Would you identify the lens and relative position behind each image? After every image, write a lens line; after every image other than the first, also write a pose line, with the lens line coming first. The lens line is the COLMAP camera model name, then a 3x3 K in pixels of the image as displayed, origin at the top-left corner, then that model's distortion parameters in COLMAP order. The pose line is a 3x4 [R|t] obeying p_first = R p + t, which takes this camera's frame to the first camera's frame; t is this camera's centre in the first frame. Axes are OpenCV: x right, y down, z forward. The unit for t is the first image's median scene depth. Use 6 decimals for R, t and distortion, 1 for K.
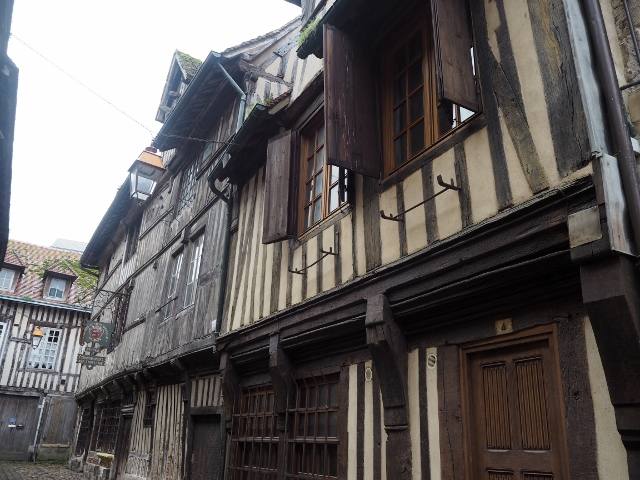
lens RADIAL K [[526.0, 0, 319.6], [0, 526.0, 240.3], [0, 0, 1]] dist [-0.036426, -0.012088]
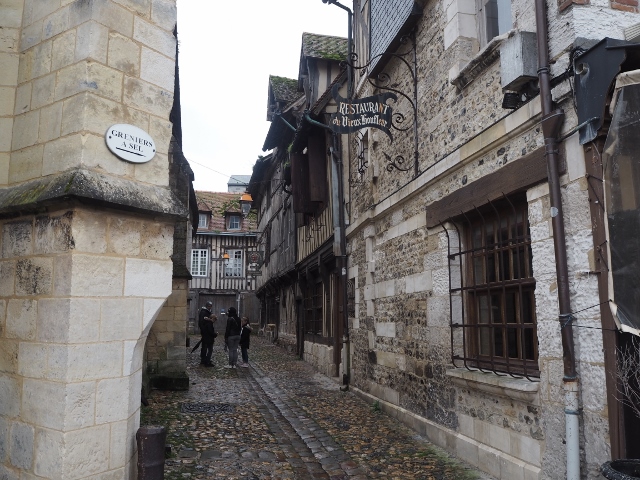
lens RADIAL K [[526.0, 0, 320.2], [0, 526.0, 240.9], [0, 0, 1]] dist [-0.036426, -0.012088]
pose [[0.940662, -0.088599, -0.327573, 0.210933], [0.156625, 0.969699, 0.187491, -0.101031], [0.301036, -0.227672, 0.926036, -0.320087]]
